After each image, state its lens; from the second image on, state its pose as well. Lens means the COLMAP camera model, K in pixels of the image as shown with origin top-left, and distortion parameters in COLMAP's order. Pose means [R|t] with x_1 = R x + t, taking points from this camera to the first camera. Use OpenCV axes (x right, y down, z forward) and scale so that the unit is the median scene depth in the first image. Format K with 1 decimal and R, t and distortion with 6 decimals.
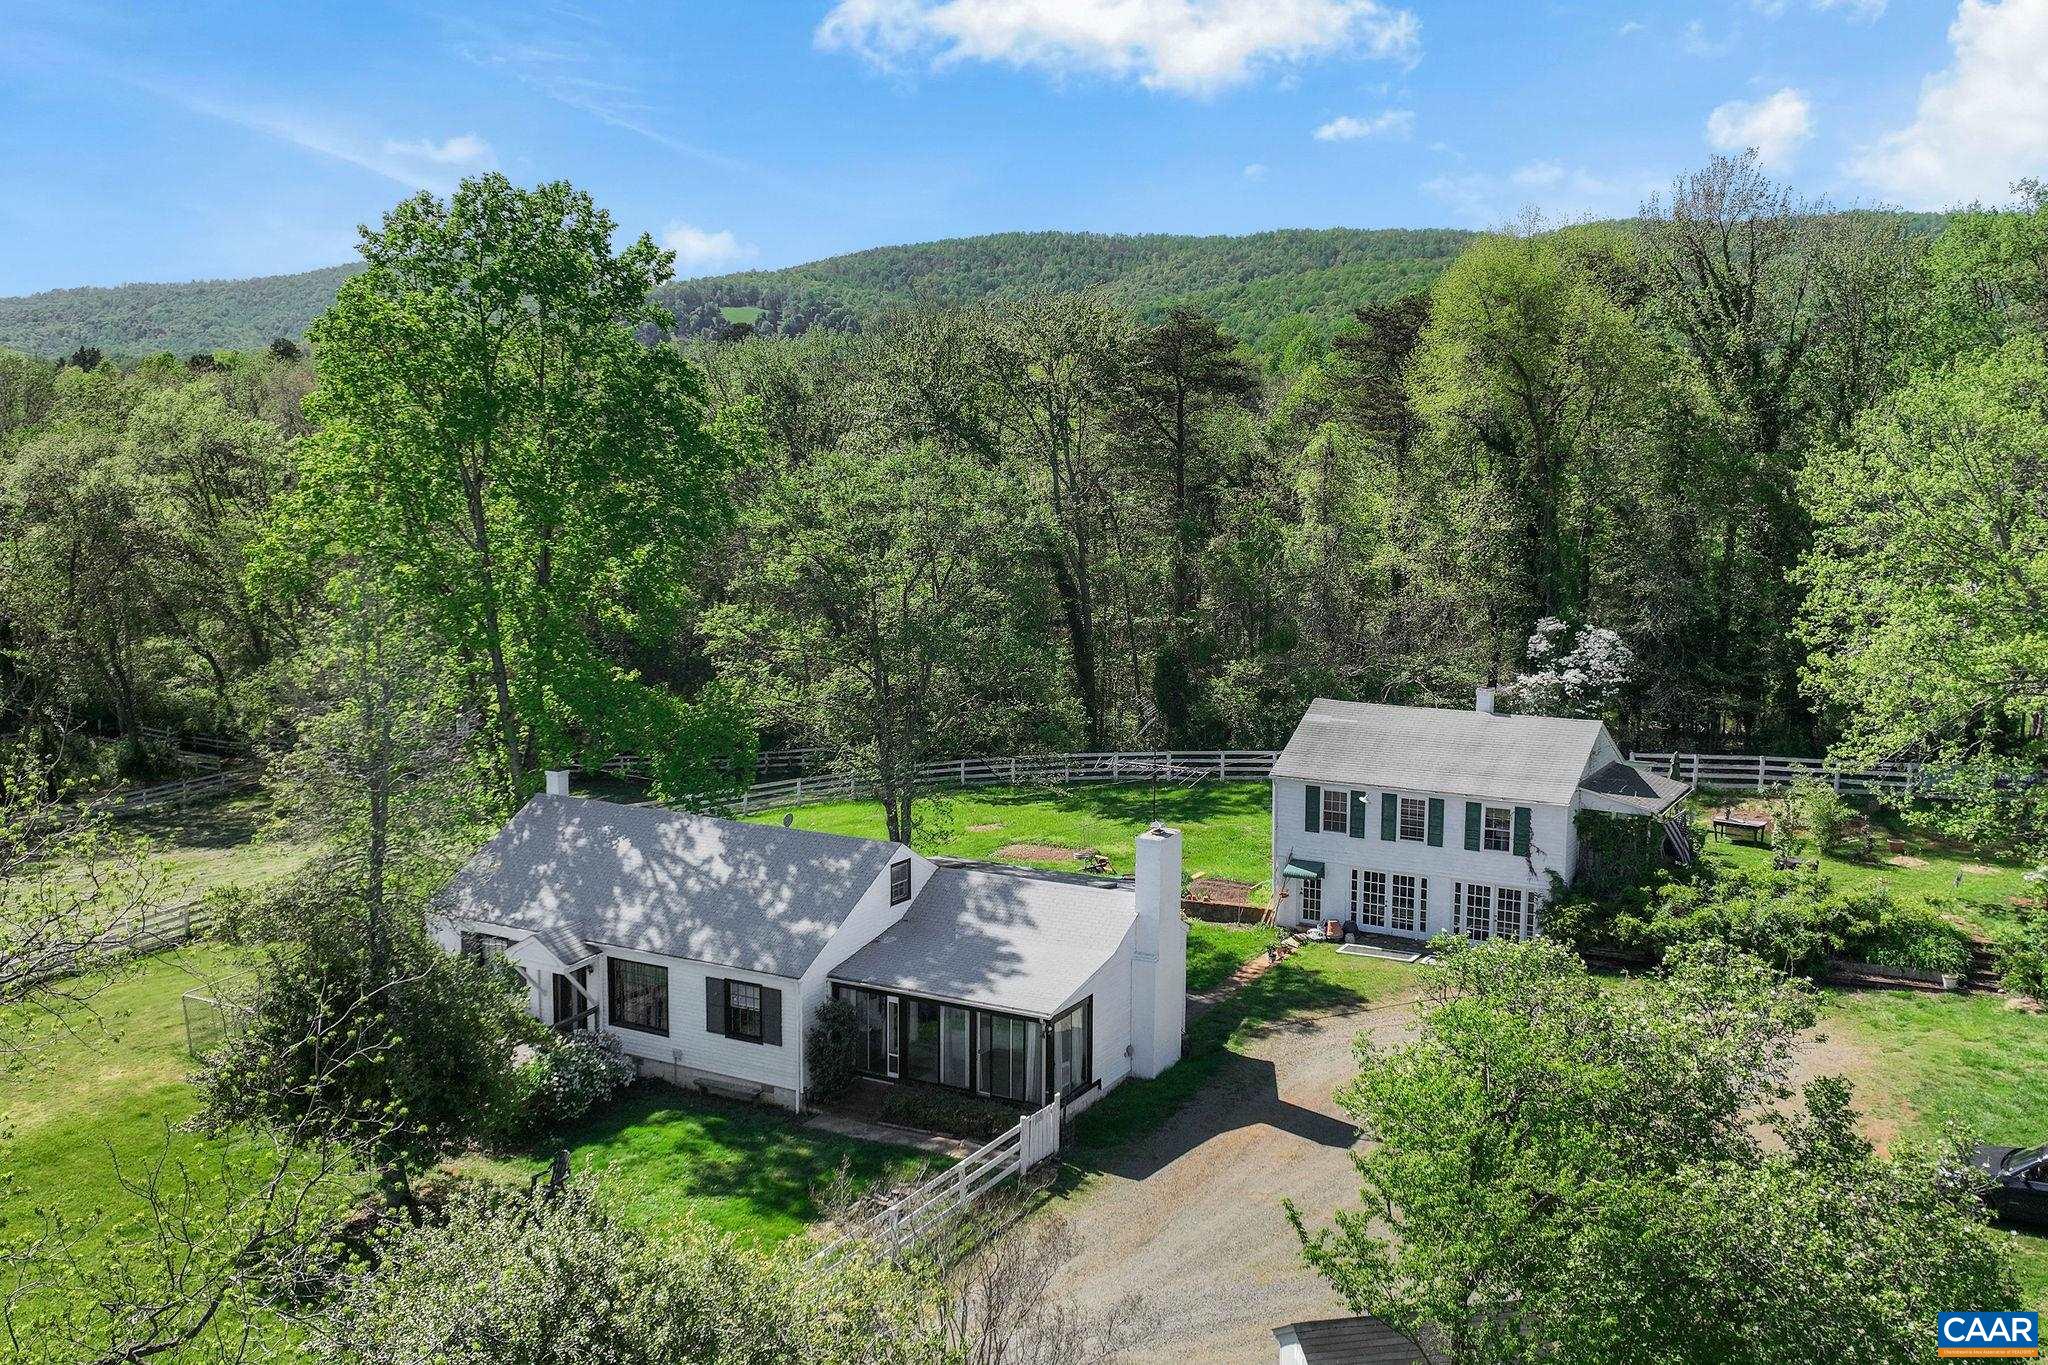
lens RADIAL K [[1928.8, 0, 1039.2], [0, 1928.8, 671.4], [0, 0, 1]] dist [-0.001477, 0.008698]
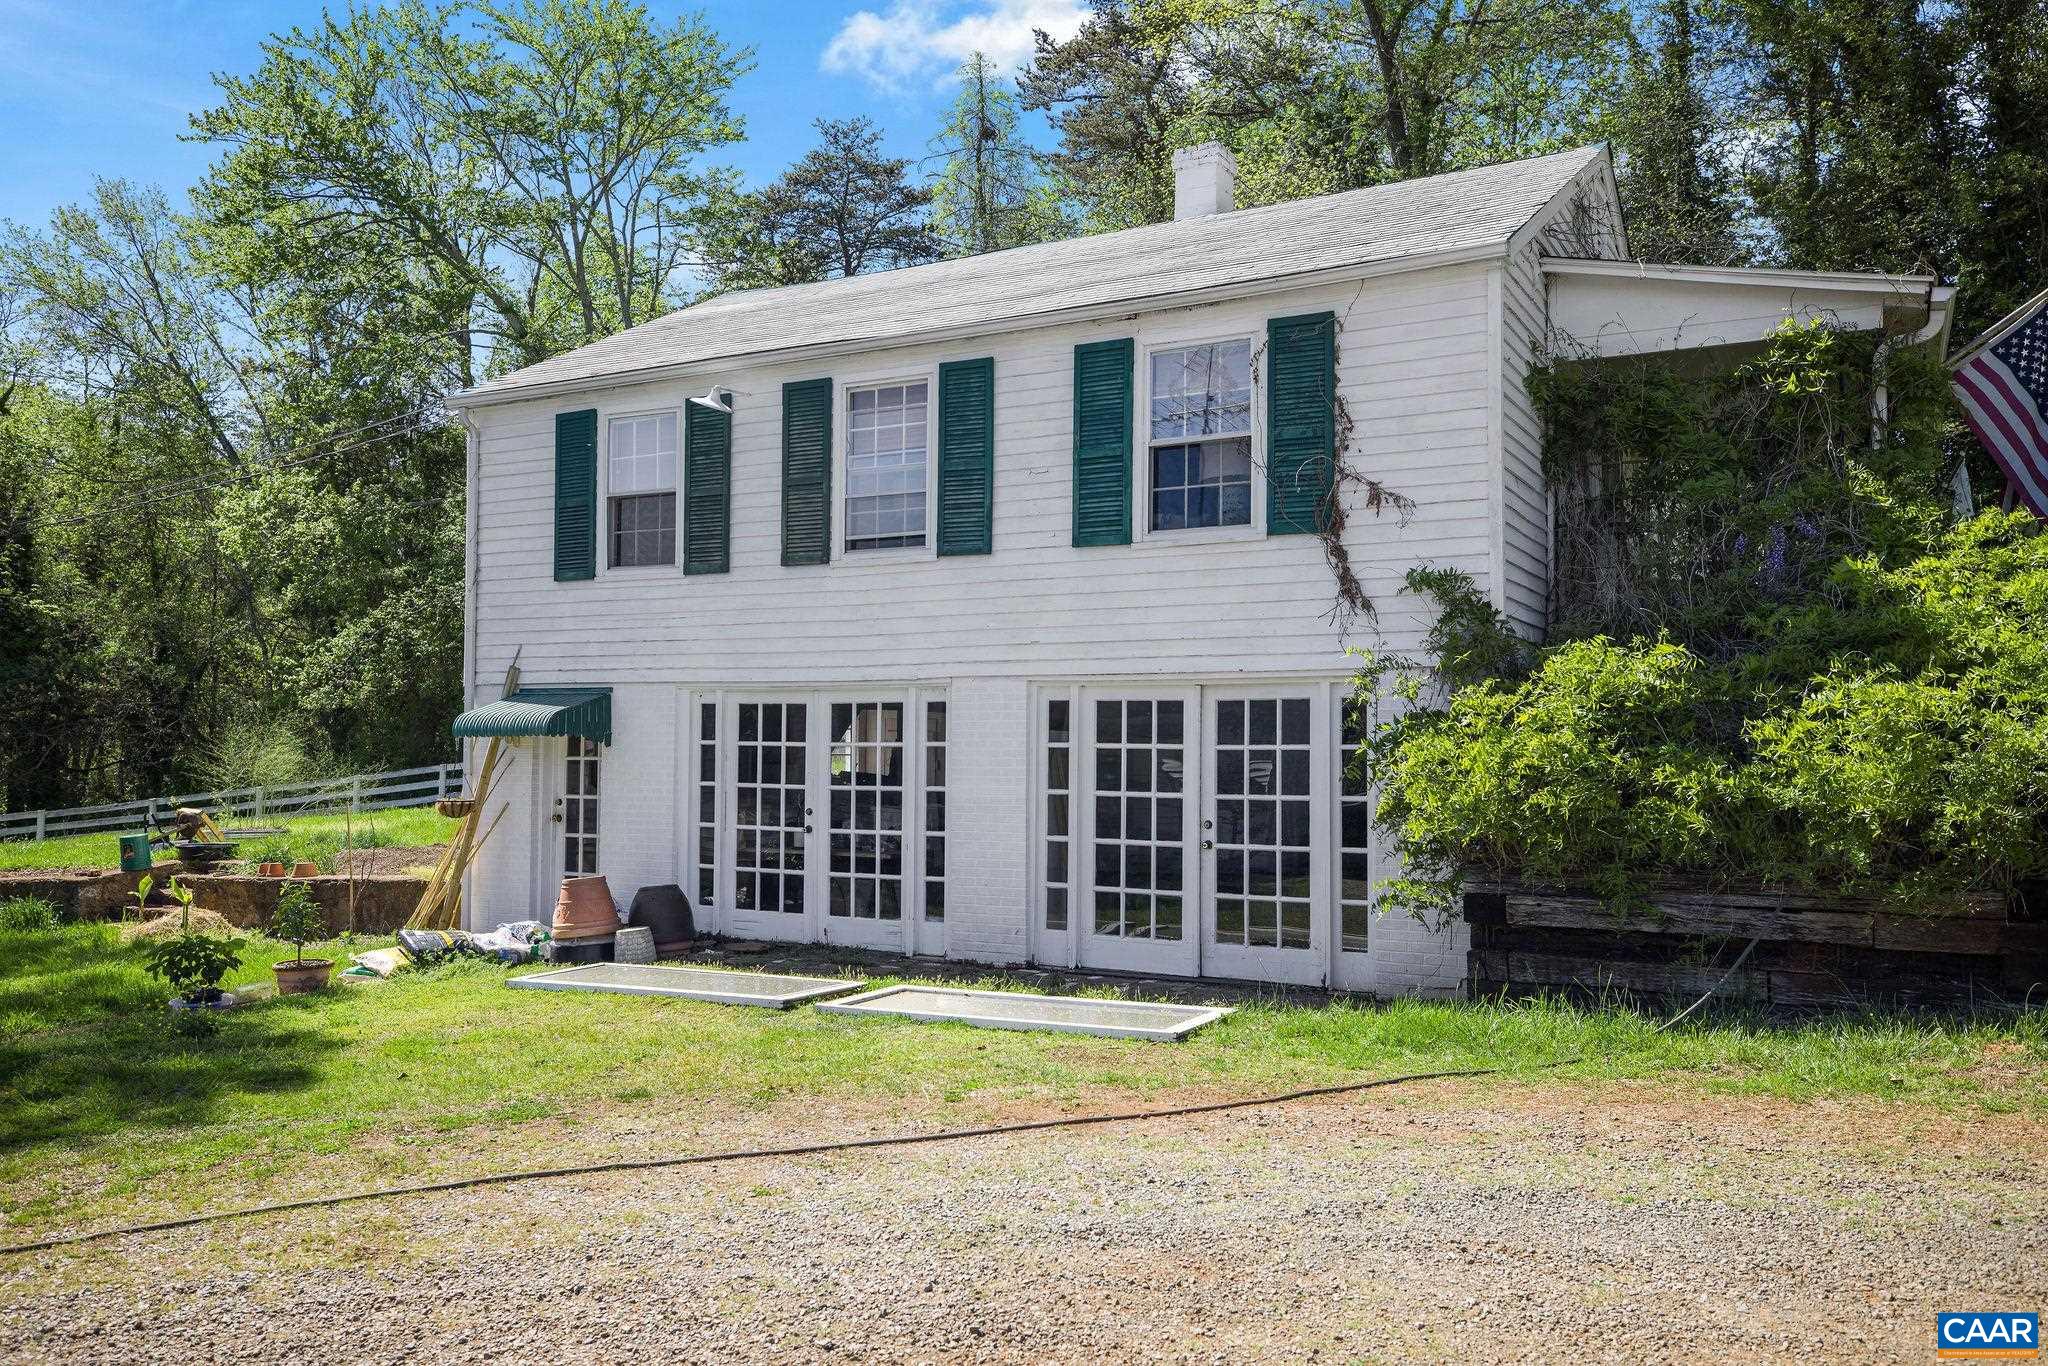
lens RADIAL K [[1585.2, 0, 1031.2], [0, 1585.2, 678.1], [0, 0, 1]] dist [0.033980, 0.007430]
pose [[0.999932, 0.007506, 0.008878, 0.209689], [-0.005737, 0.982767, -0.184758, 0.142220], [-0.010112, 0.184694, 0.982744, 0.794466]]
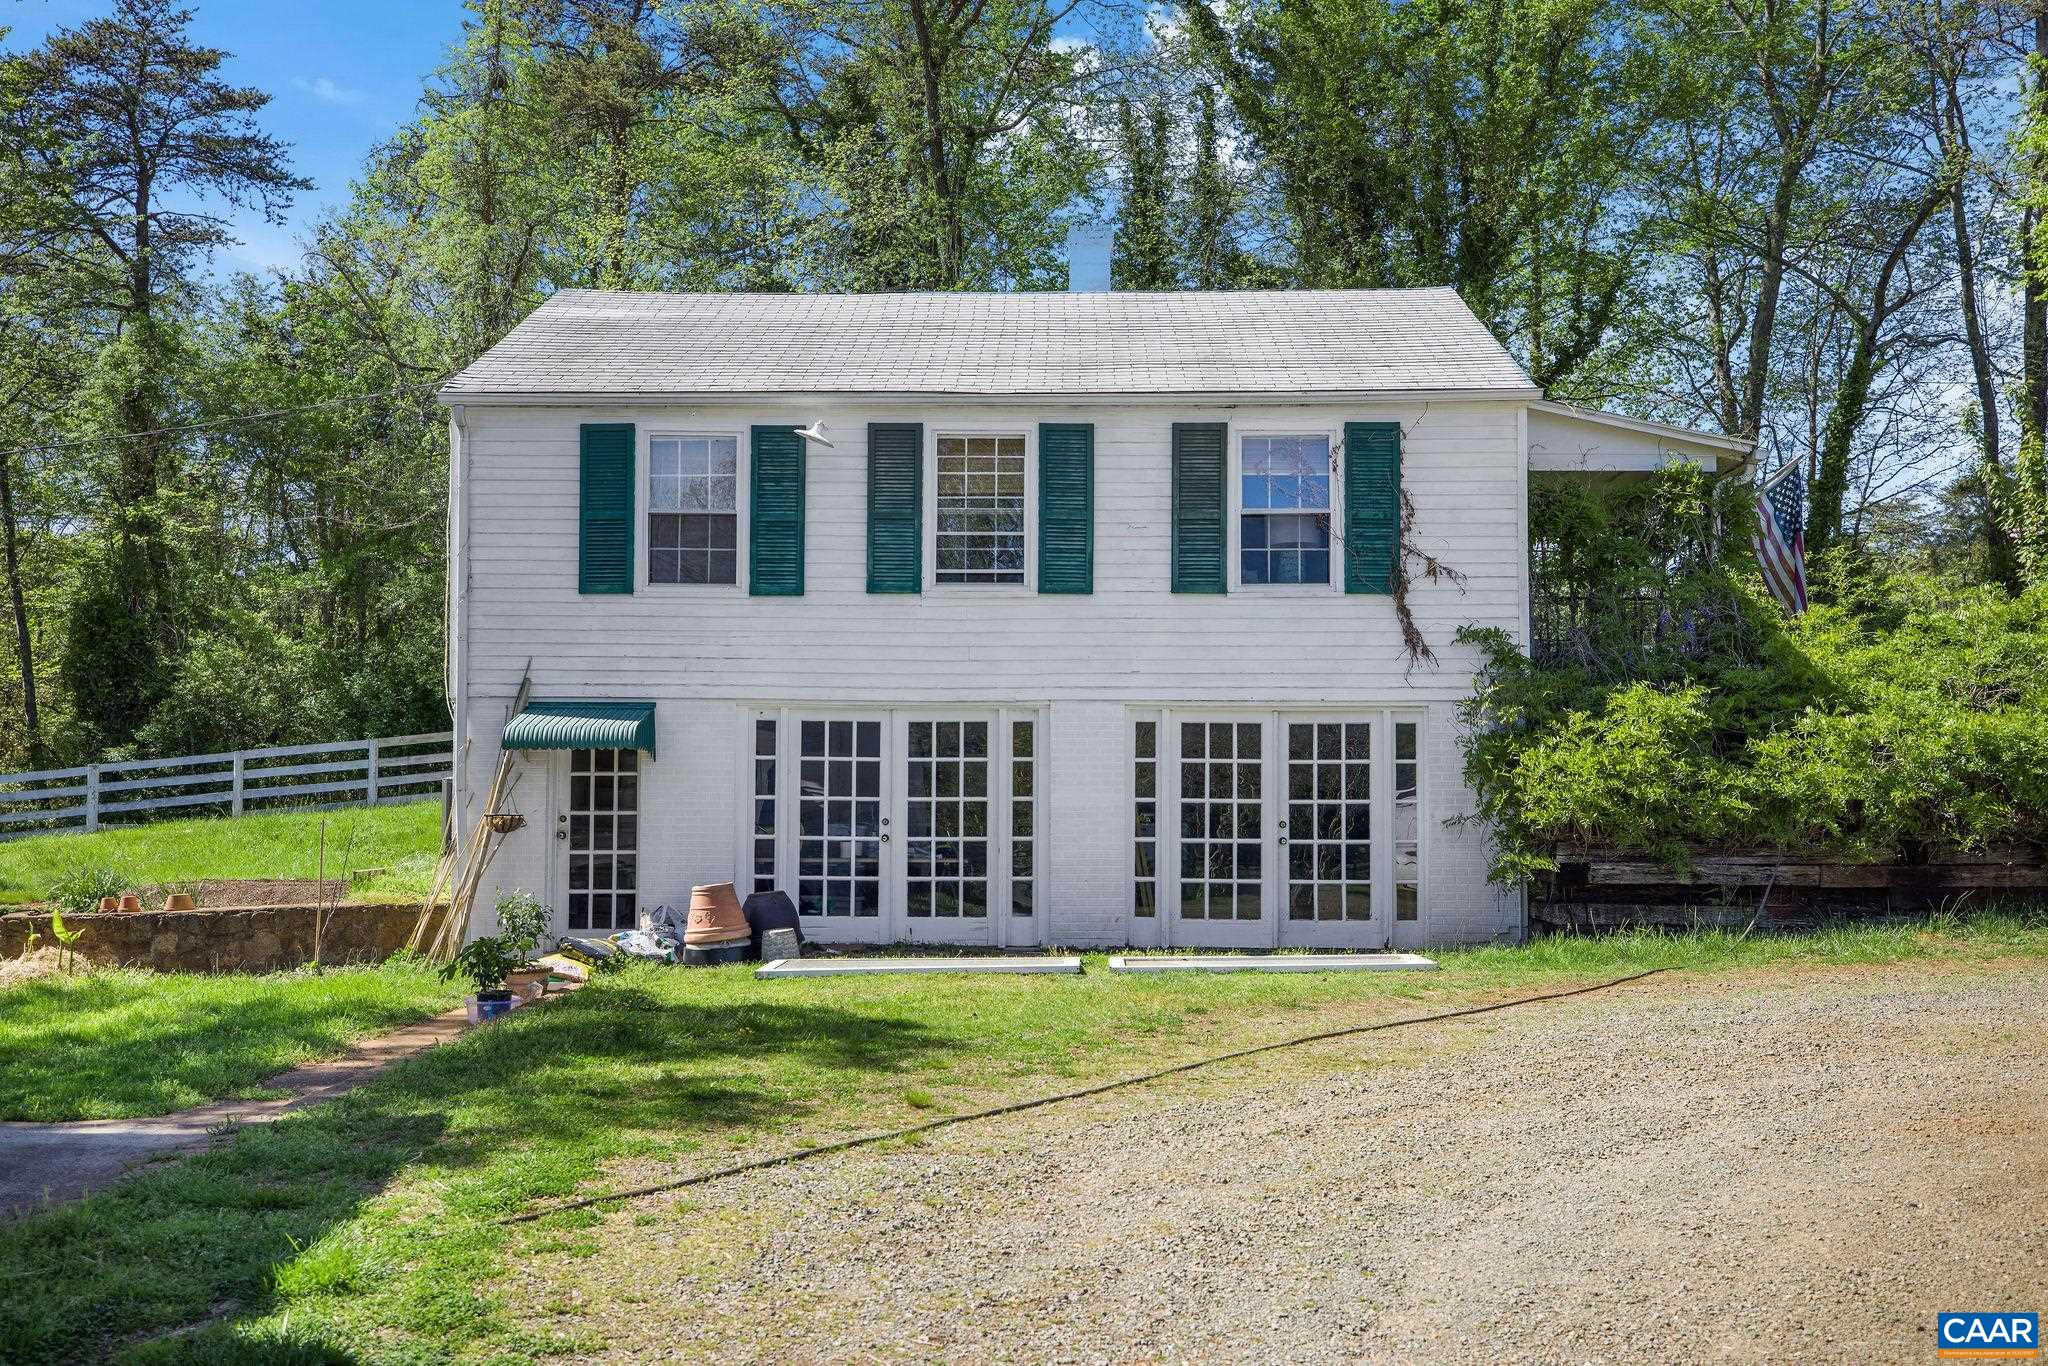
lens RADIAL K [[1927.1, 0, 1023.9], [0, 1927.1, 696.4], [0, 0, 1]] dist [0.047237, 0.009081]
pose [[0.883872, 0.031799, 0.466646, 0.067364], [0.060486, 0.981538, -0.181453, 0.154860], [-0.463801, 0.188607, 0.865631, 0.752676]]
